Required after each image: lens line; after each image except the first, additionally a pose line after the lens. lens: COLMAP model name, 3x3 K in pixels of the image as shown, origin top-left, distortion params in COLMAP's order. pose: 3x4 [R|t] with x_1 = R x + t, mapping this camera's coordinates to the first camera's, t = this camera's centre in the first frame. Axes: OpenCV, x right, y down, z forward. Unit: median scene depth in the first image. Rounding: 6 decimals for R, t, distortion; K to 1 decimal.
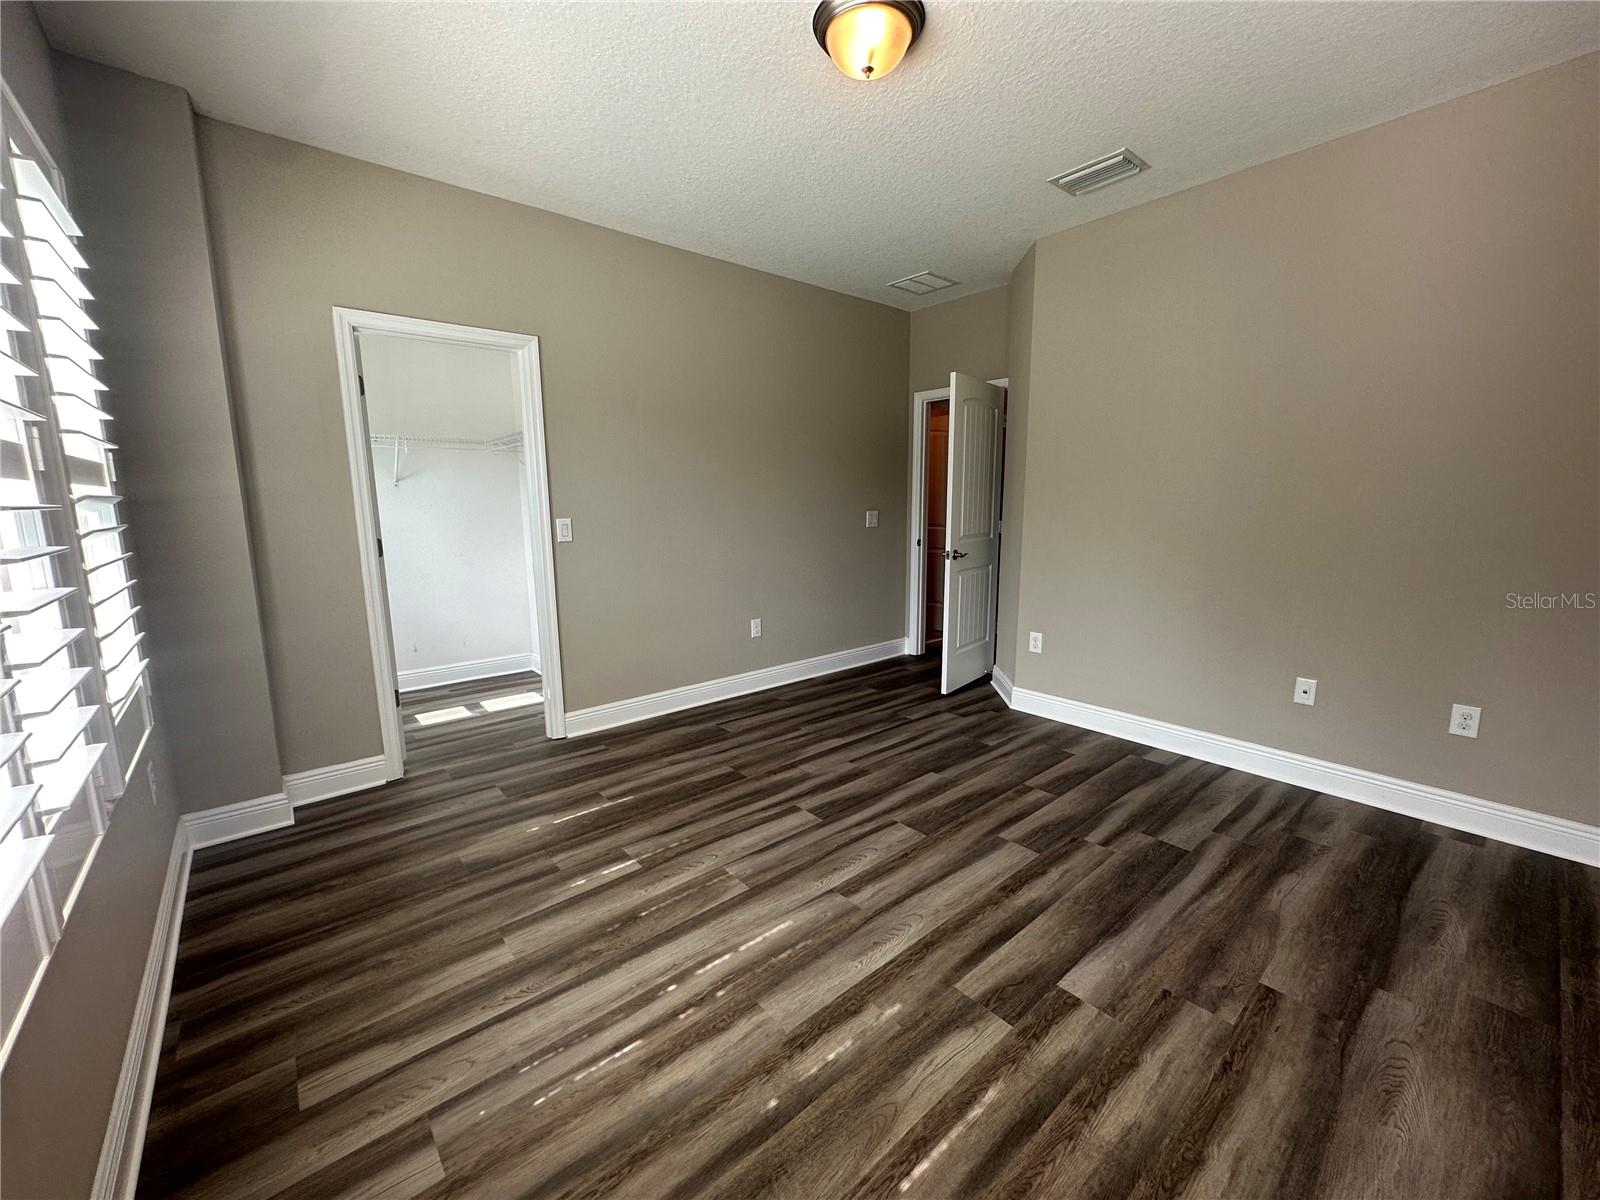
lens RADIAL K [[635.1, 0, 800.0], [0, 635.1, 600.0], [0, 0, 1]] dist [0.001242, -0.000007]
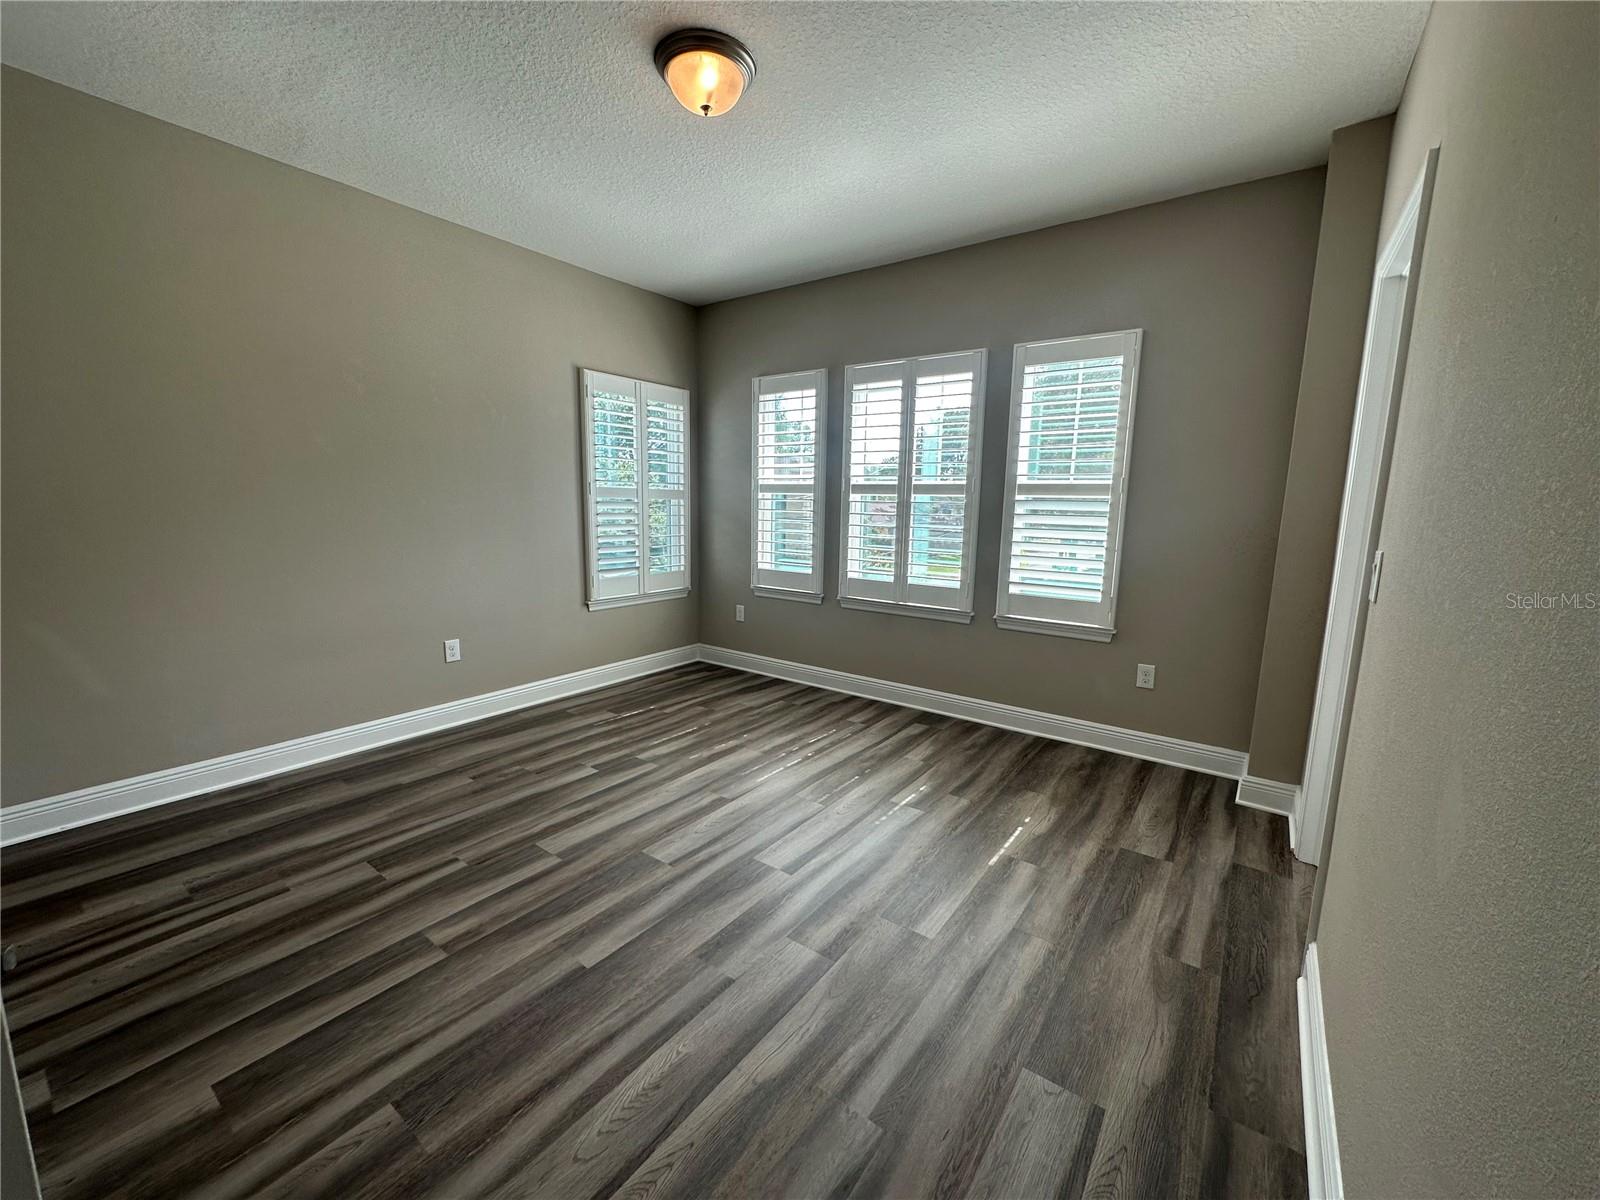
lens RADIAL K [[635.1, 0, 800.0], [0, 635.1, 600.0], [0, 0, 1]] dist [0.001242, -0.000007]
pose [[-0.972490, 0.028365, -0.231211, 0.189406], [-0.045366, 0.950492, 0.307421, -0.310948], [0.228484, 0.309453, -0.923057, 1.935780]]
